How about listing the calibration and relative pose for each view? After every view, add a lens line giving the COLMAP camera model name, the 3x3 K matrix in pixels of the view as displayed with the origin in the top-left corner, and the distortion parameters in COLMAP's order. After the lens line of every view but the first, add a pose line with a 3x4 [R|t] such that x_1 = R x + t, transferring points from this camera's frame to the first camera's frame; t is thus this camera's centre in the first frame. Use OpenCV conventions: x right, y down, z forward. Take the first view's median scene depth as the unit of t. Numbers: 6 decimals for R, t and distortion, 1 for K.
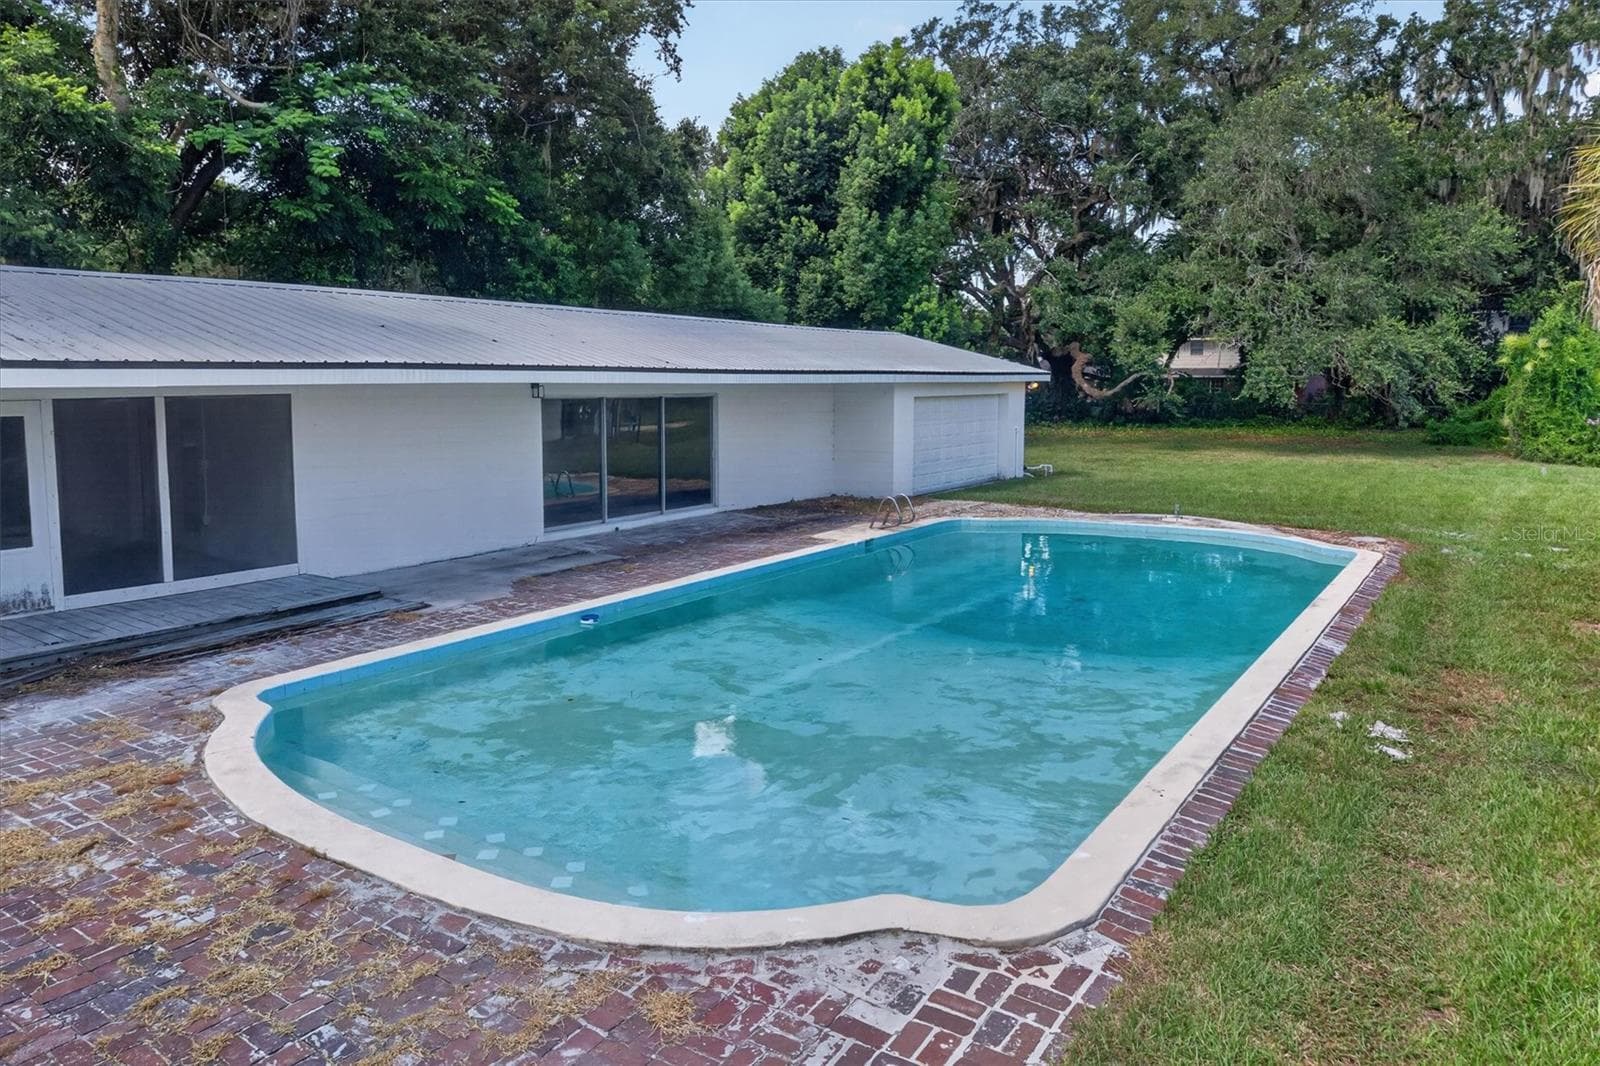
lens RADIAL K [[1078.6, 0, 794.6], [0, 1078.6, 498.4], [0, 0, 1]] dist [0.028787, -0.034989]
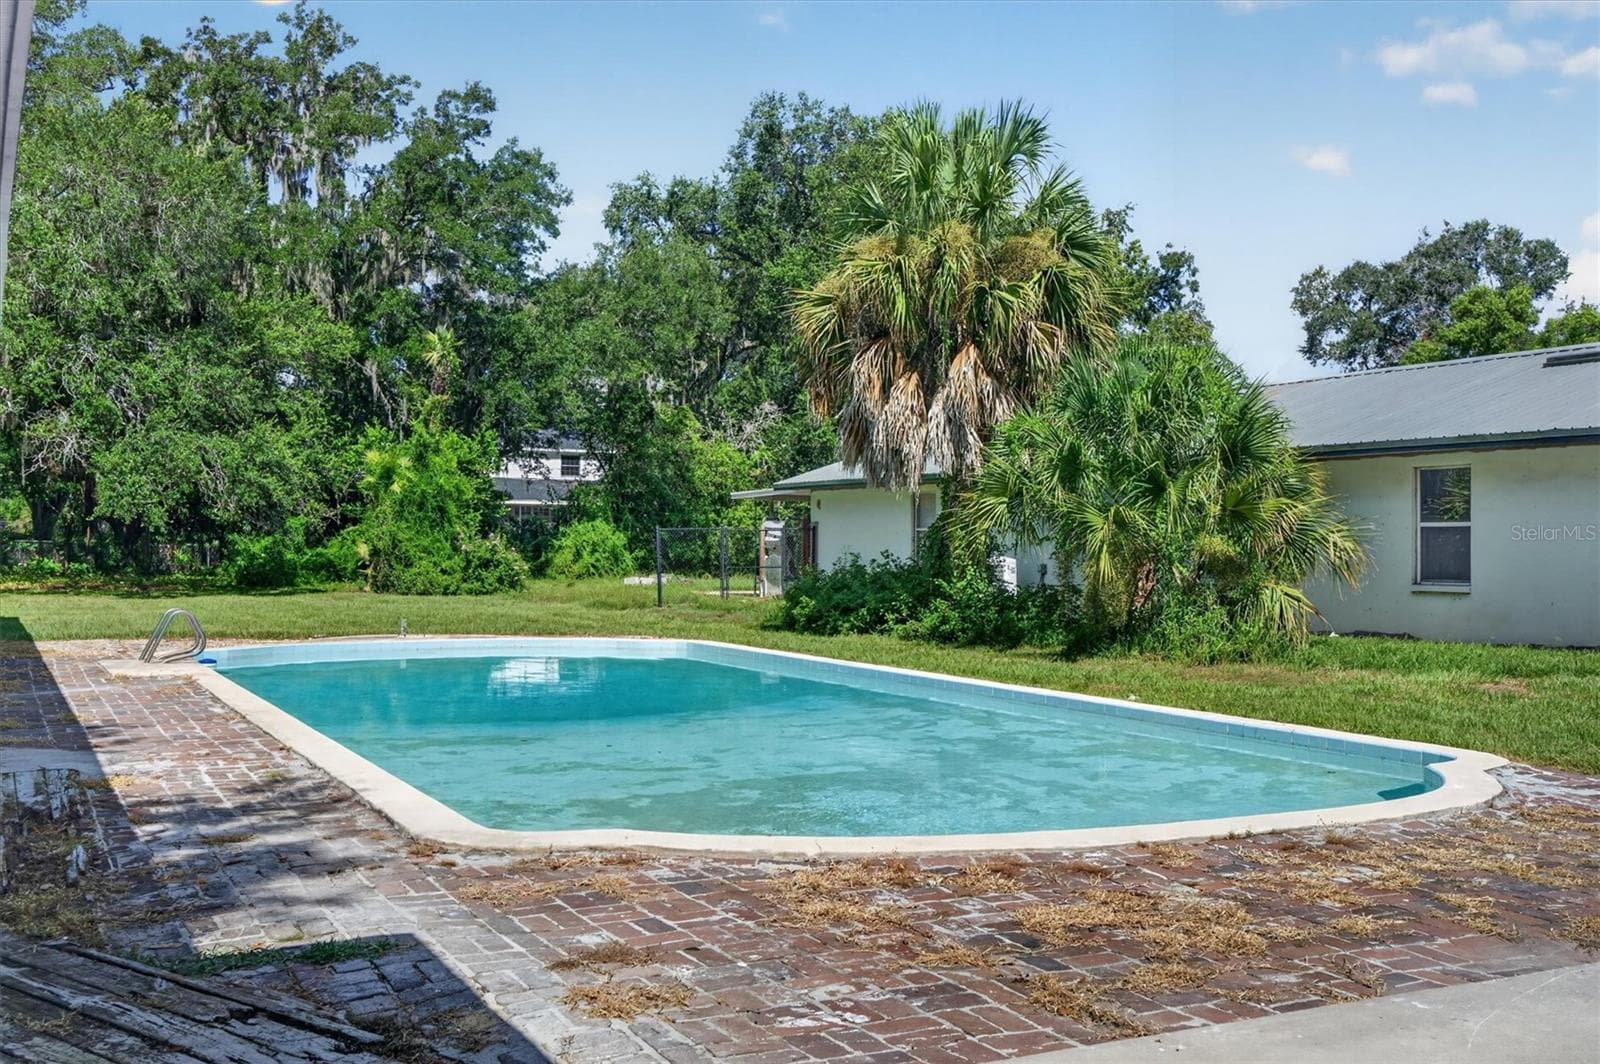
lens RADIAL K [[1578.9, 0, 804.7], [0, 1578.9, 544.4], [0, 0, 1]] dist [-0.005291, 0.000000]
pose [[0.473304, 0.005487, 0.880882, -0.562367], [0.088423, 0.994634, -0.053706, 0.042896], [-0.876450, 0.103309, 0.470279, 0.223882]]
